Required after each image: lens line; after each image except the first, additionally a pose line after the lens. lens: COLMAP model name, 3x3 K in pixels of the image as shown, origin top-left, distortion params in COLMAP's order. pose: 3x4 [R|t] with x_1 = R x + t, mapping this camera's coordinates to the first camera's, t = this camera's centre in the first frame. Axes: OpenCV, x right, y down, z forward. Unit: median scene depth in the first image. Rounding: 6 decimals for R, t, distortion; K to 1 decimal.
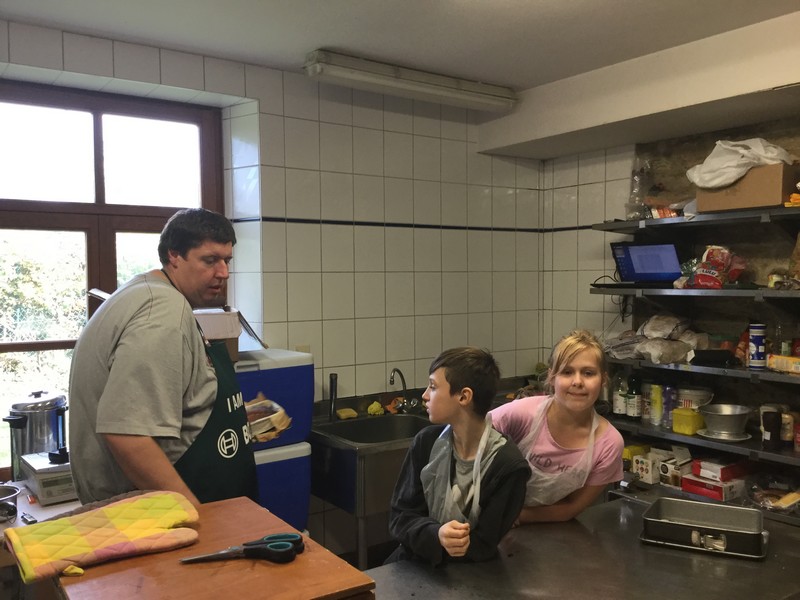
lens RADIAL K [[724.6, 0, 402.7], [0, 724.6, 302.3], [0, 0, 1]] dist [0.109323, -0.196209]
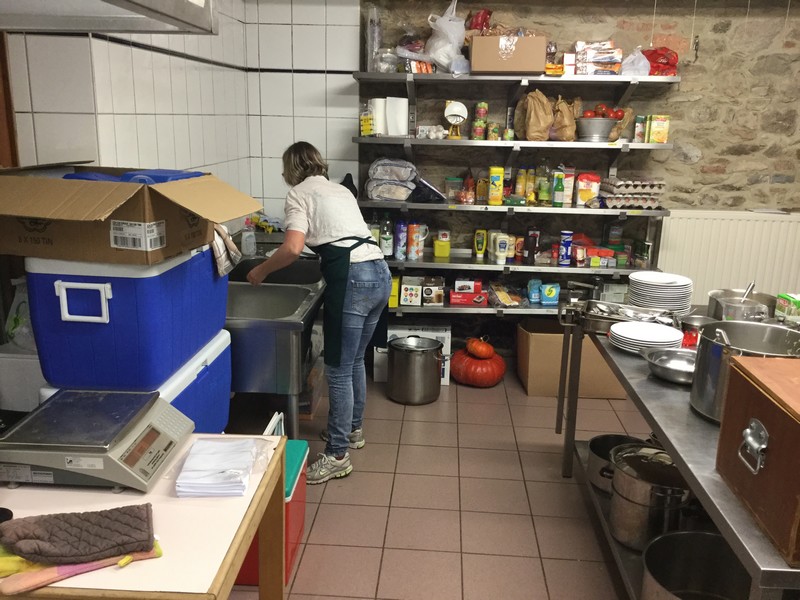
lens RADIAL K [[718.3, 0, 401.1], [0, 718.3, 300.6], [0, 0, 1]] dist [0.128866, -0.249677]
pose [[0.642651, -0.193420, 0.741342, -0.476252], [0.006960, 0.969043, 0.246795, -0.044735], [-0.766127, -0.153443, 0.624103, 0.243235]]
